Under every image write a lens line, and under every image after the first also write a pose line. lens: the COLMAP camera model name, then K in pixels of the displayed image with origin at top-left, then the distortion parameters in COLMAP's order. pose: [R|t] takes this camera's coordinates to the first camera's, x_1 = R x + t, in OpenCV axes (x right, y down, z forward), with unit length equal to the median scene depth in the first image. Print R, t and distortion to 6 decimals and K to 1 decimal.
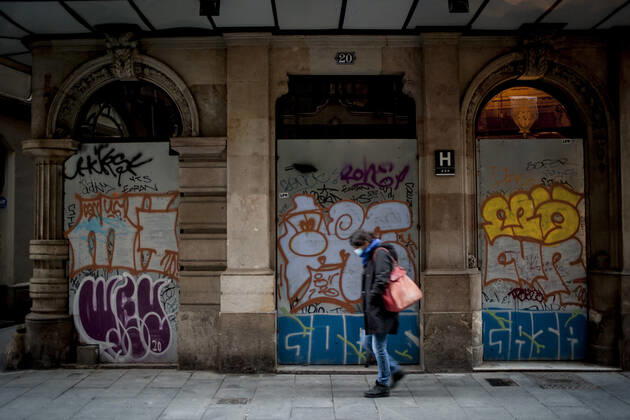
lens RADIAL K [[531.4, 0, 315.0], [0, 531.4, 210.0], [0, 0, 1]] dist [-0.061985, 0.056241]
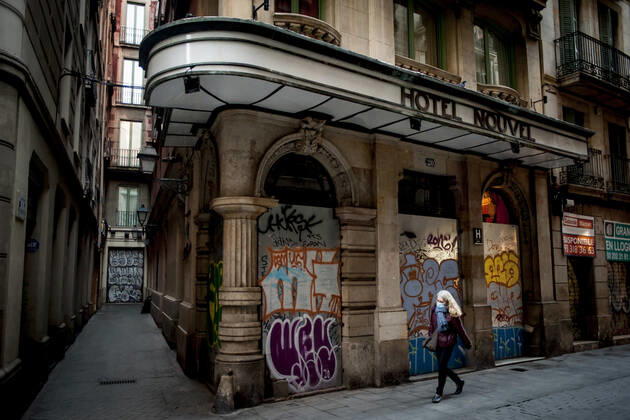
lens RADIAL K [[531.4, 0, 315.0], [0, 531.4, 210.0], [0, 0, 1]] dist [-0.061985, 0.056241]
pose [[0.798501, 0.078887, 0.596803, -1.077200], [-0.020721, 0.994391, -0.103718, 0.008117], [-0.601637, 0.070452, 0.795656, 0.016589]]
